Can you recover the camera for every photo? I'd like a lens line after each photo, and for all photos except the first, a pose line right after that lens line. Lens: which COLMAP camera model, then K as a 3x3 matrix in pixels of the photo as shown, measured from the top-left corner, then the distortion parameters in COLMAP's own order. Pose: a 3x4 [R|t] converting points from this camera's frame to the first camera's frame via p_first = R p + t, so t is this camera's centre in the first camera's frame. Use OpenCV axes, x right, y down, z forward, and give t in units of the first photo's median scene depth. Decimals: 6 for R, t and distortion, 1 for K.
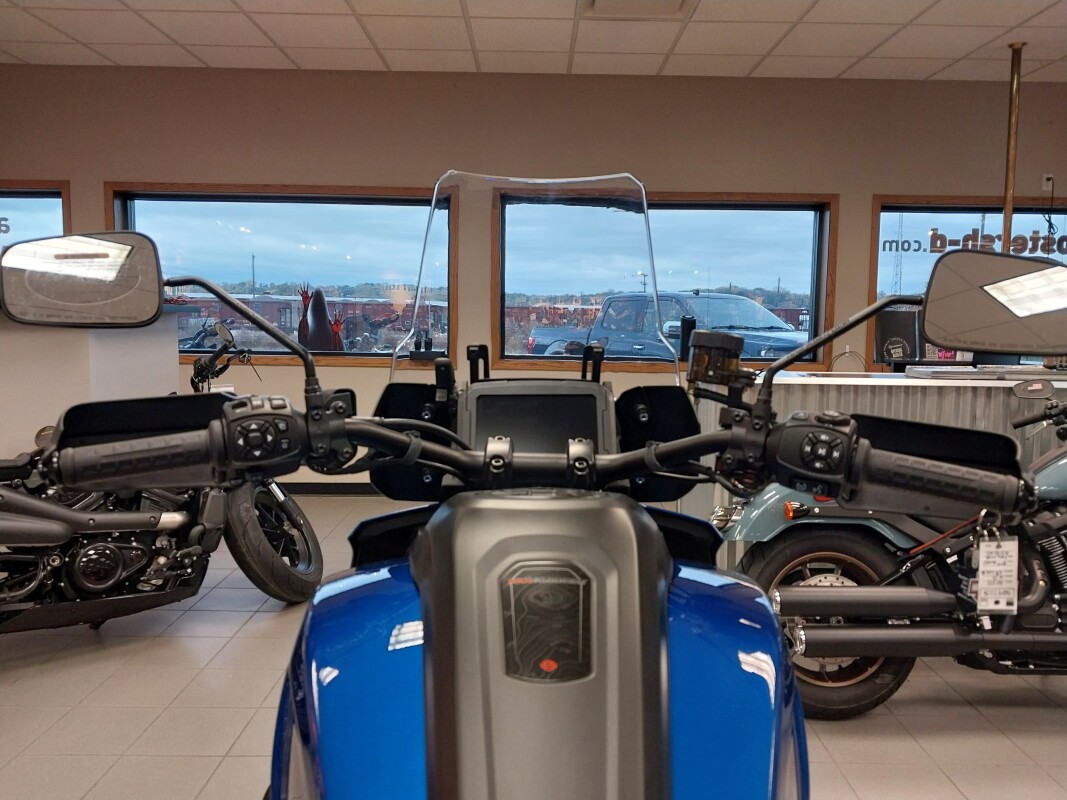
lens RADIAL K [[830.6, 0, 533.2], [0, 830.6, 402.4], [0, 0, 1]] dist [0.003532, -0.014381]
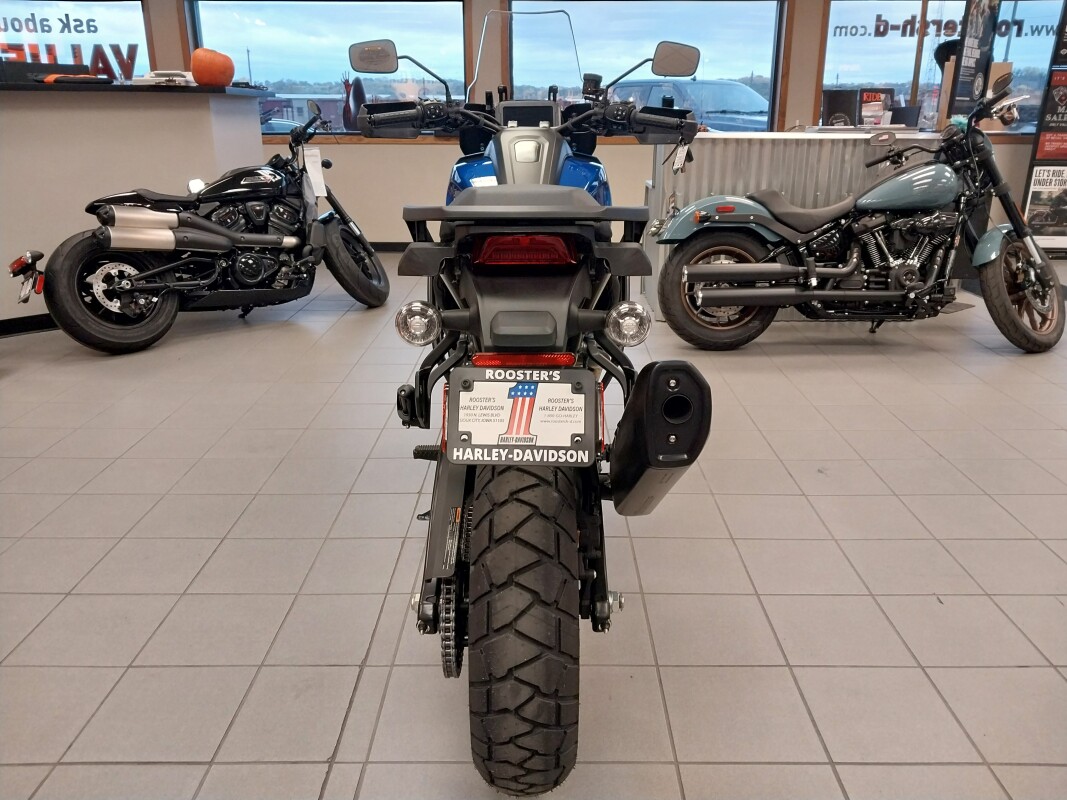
lens RADIAL K [[830.6, 0, 536.7], [0, 830.6, 399.0], [0, 0, 1]] dist [0.003532, -0.014381]
pose [[0.999864, -0.011224, -0.012082, 0.017191], [0.013664, 0.974034, 0.225989, 0.093254], [0.009232, -0.226123, 0.974055, -0.527961]]
